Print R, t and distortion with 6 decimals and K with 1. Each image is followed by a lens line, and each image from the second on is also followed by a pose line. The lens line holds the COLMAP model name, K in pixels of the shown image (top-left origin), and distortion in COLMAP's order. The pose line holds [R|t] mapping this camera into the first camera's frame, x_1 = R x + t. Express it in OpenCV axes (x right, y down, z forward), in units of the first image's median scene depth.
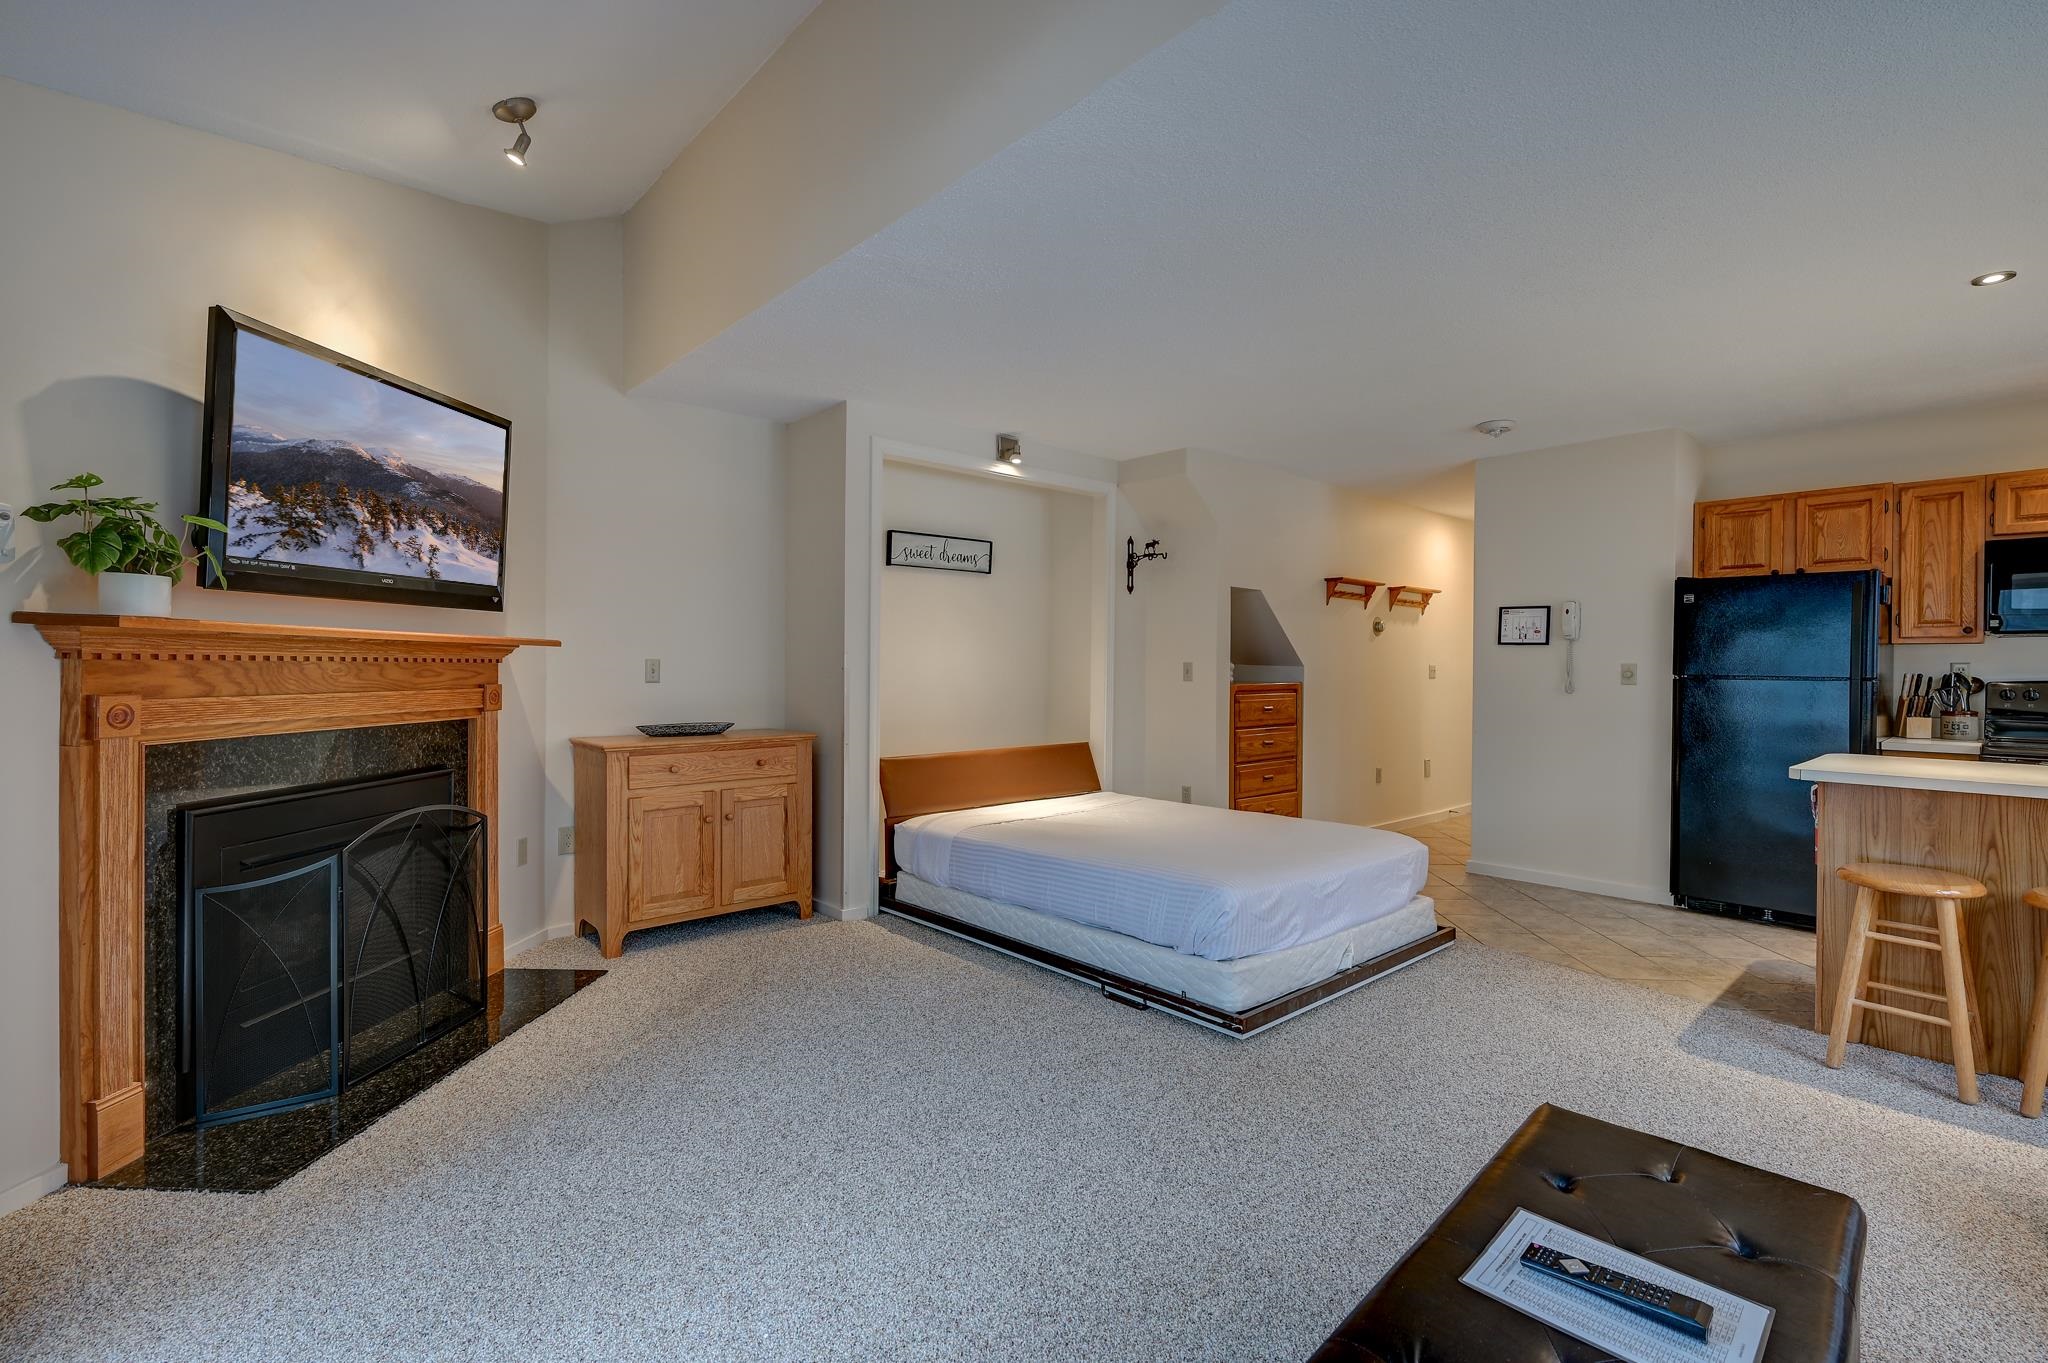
lens RADIAL K [[906.2, 0, 1027.2], [0, 906.2, 672.4], [0, 0, 1]] dist [0.000063, 0.000323]
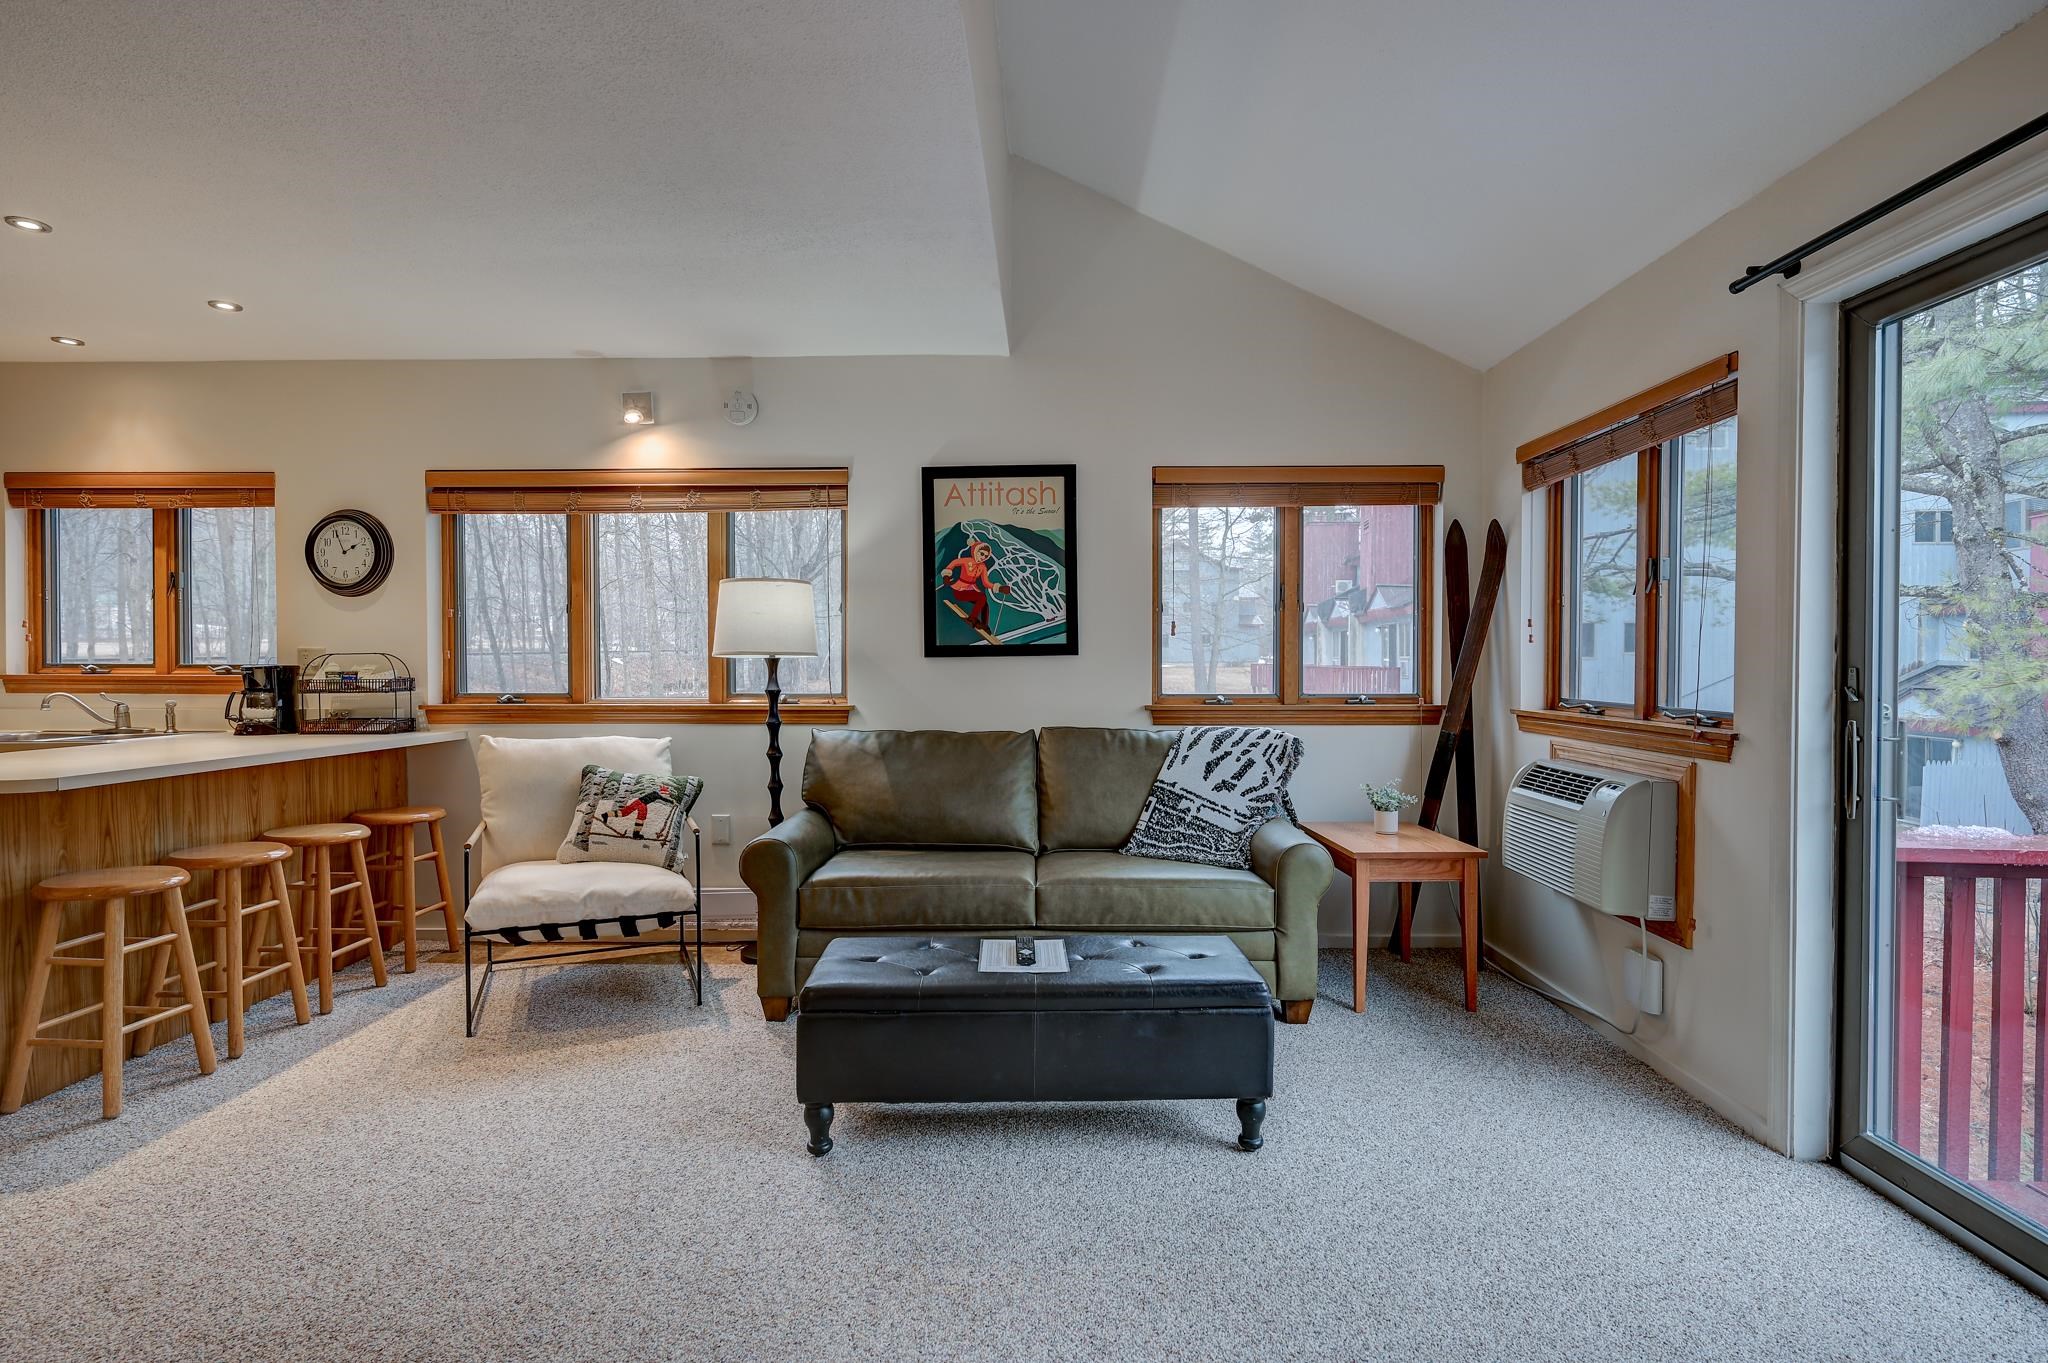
lens RADIAL K [[1007.0, 0, 1025.8], [0, 1007.0, 671.9], [0, 0, 1]] dist [-0.000953, 0.000620]
pose [[-0.727868, -0.015704, 0.685537, -0.274270], [-0.001514, 0.999772, 0.021296, -0.004603], [-0.685715, 0.014463, -0.727726, 0.780644]]
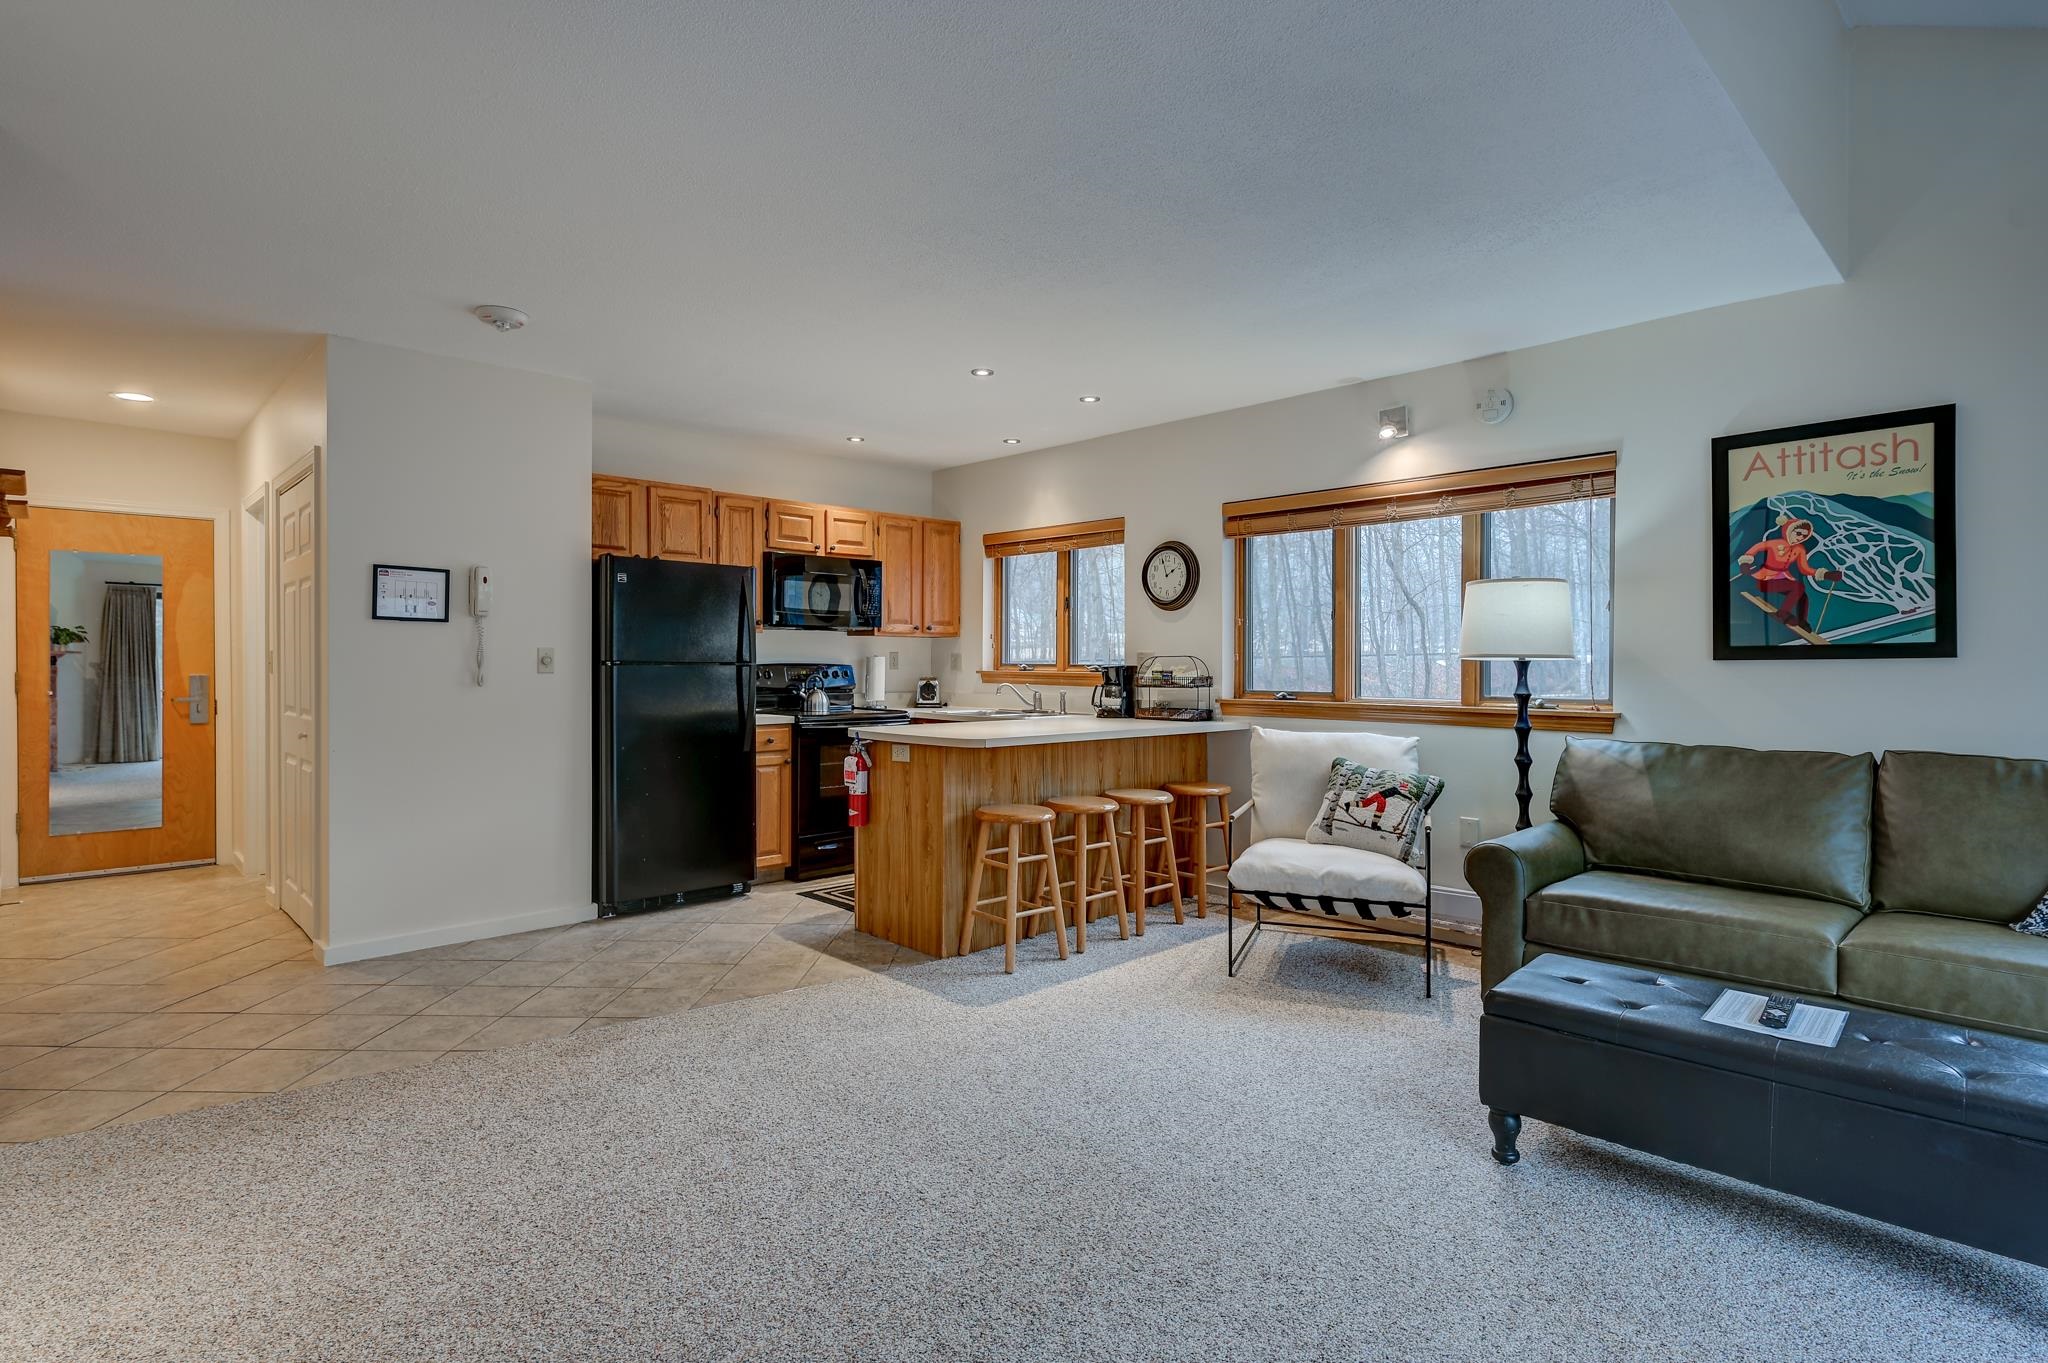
lens RADIAL K [[1016.8, 0, 1024.7], [0, 1016.8, 670.1], [0, 0, 1]] dist [0.001078, 0.000456]
pose [[-0.035849, -0.017088, 0.999211, -0.365767], [0.002667, 0.999849, 0.017194, -0.005570], [-0.999354, 0.003281, -0.035798, 0.733866]]
